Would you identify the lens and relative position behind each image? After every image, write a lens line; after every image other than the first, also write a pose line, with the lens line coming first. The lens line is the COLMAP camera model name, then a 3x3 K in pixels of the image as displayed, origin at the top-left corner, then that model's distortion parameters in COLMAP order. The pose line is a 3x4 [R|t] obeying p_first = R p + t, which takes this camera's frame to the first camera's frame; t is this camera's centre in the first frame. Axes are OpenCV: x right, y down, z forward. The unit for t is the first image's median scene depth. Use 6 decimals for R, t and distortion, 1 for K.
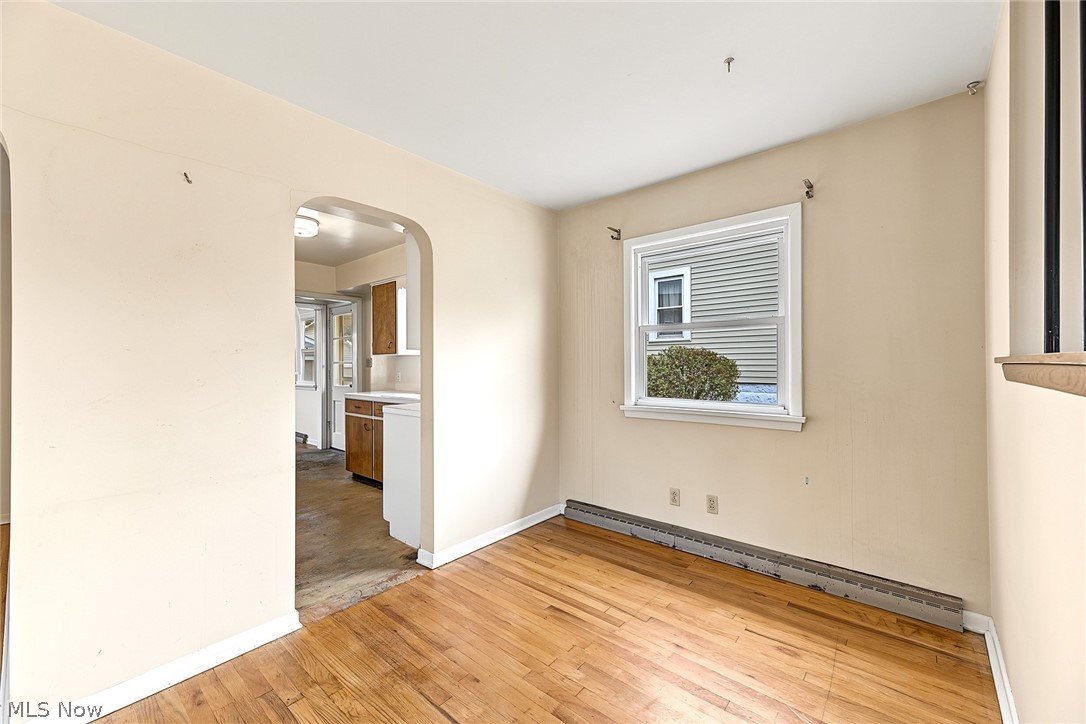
lens RADIAL K [[431.0, 0, 549.4], [0, 431.0, 363.9], [0, 0, 1]] dist [0.004208, 0.000442]
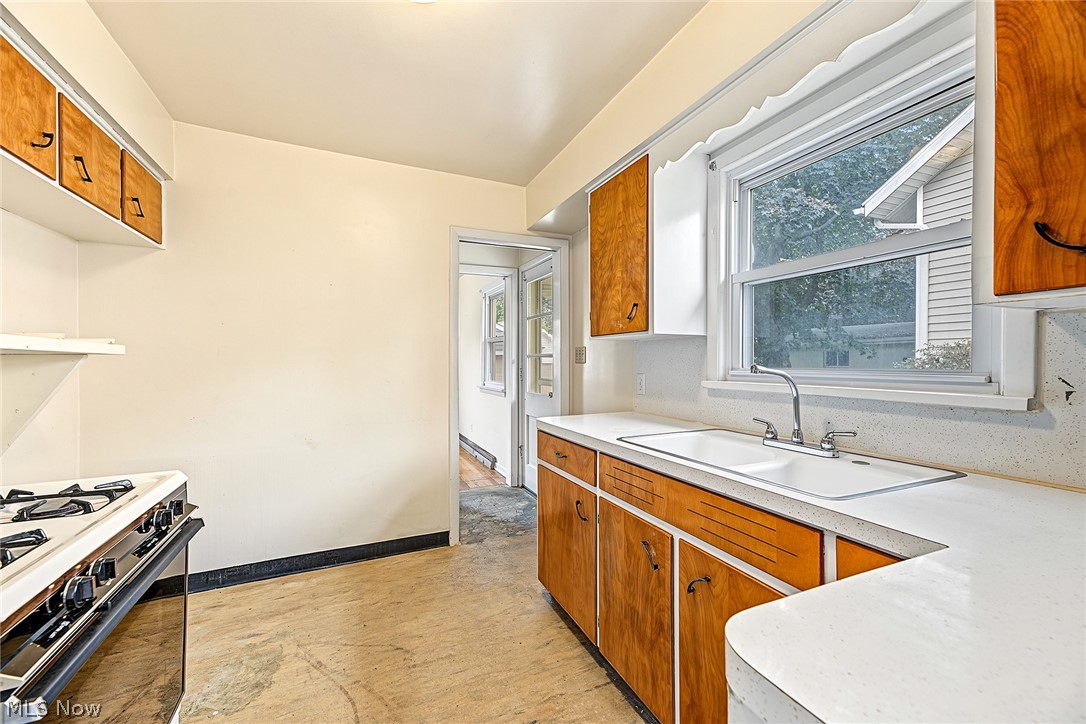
lens RADIAL K [[431.0, 0, 549.4], [0, 431.0, 363.9], [0, 0, 1]] dist [0.004208, 0.000442]
pose [[0.903521, 0.007048, -0.428485, -0.247642], [-0.003669, 0.999955, 0.008712, 0.004043], [0.428527, -0.006300, 0.903507, 0.552222]]
